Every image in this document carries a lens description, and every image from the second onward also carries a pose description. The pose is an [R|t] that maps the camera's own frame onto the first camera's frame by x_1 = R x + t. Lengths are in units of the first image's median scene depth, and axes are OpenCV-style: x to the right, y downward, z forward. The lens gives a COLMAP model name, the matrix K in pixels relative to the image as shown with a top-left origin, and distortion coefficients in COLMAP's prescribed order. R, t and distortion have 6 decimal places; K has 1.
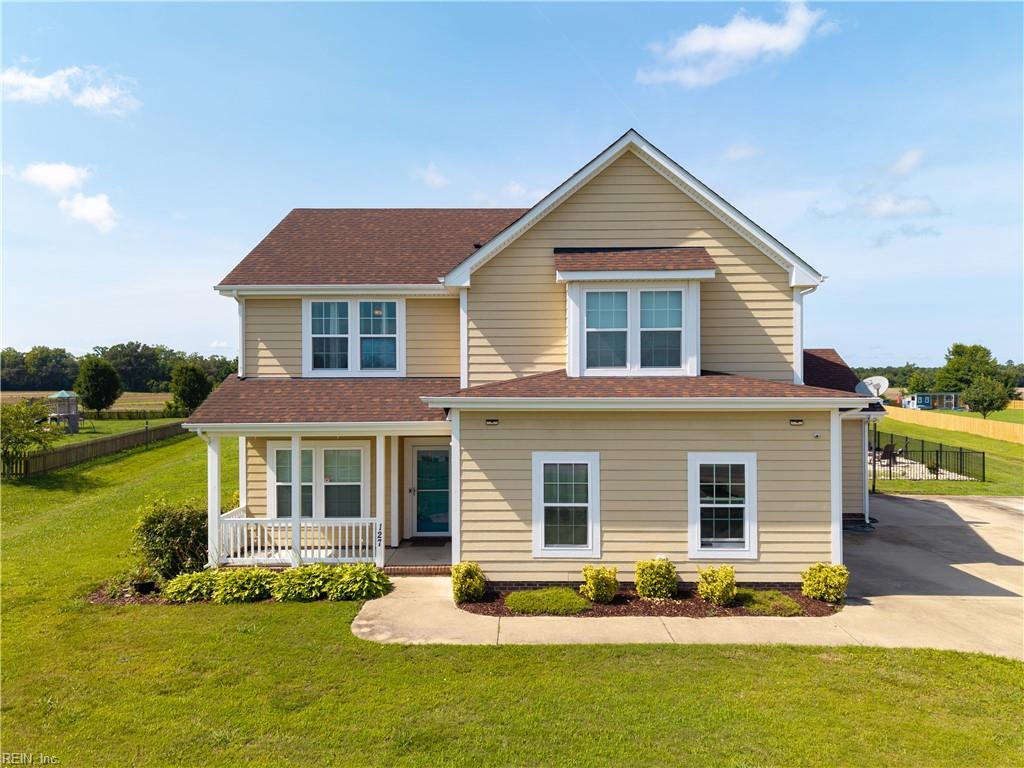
lens RADIAL K [[686.7, 0, 512.0], [0, 686.7, 384.0], [0, 0, 1]] dist [0.041800, -0.045977]
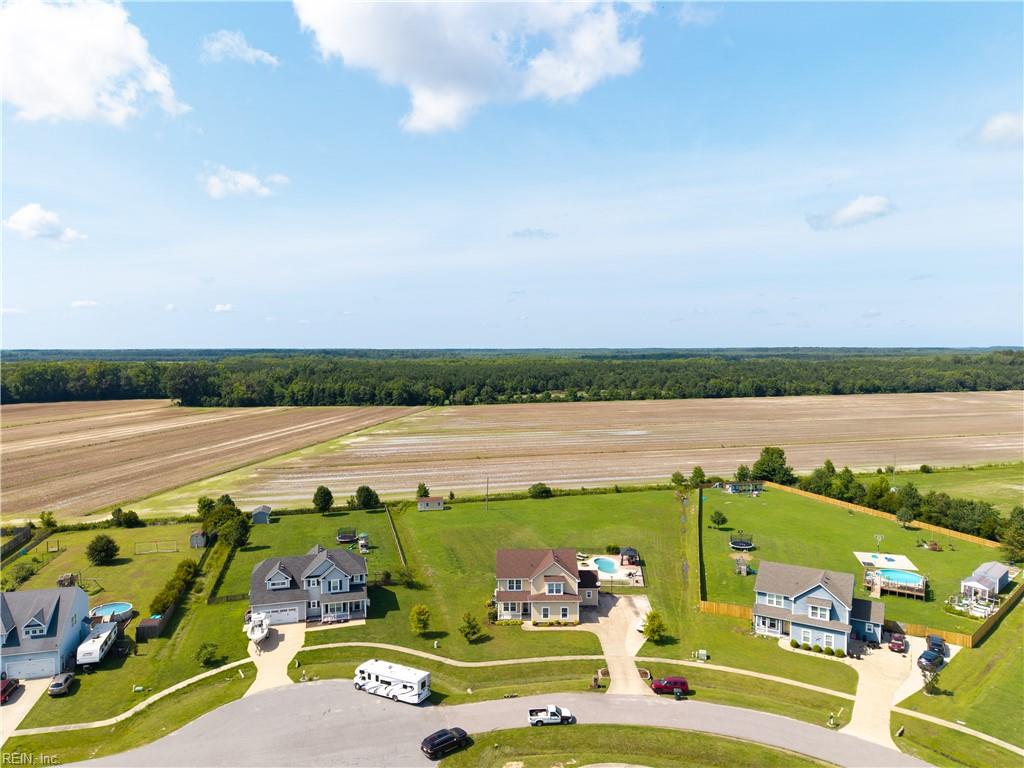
lens RADIAL K [[686.7, 0, 512.0], [0, 686.7, 384.0], [0, 0, 1]] dist [0.041800, -0.045977]
pose [[0.999615, -0.000979, 0.027732, -0.504412], [-0.000527, 0.998528, 0.054230, -2.758970], [-0.027745, -0.054224, 0.998143, -6.488149]]
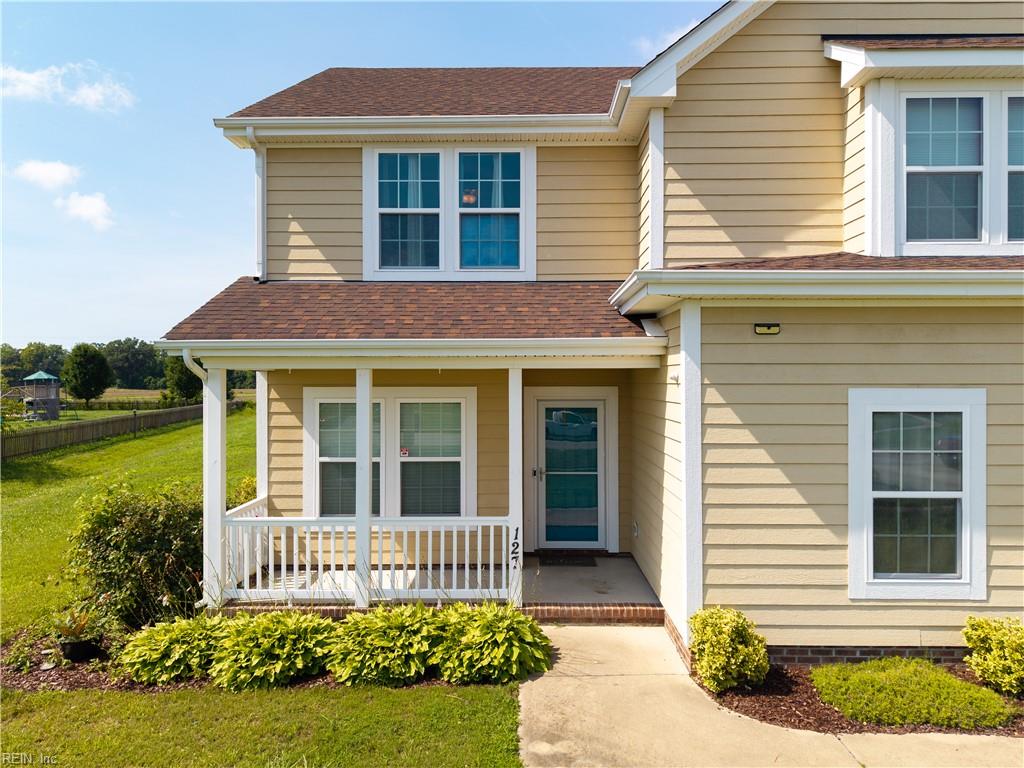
lens RADIAL K [[686.7, 0, 512.0], [0, 686.7, 384.0], [0, 0, 1]] dist [0.041800, -0.045977]
pose [[0.999994, 0.002936, 0.001804, -0.199916], [-0.002936, 0.999996, 0.000035, 0.089637], [-0.001804, -0.000040, 0.999998, 0.460366]]
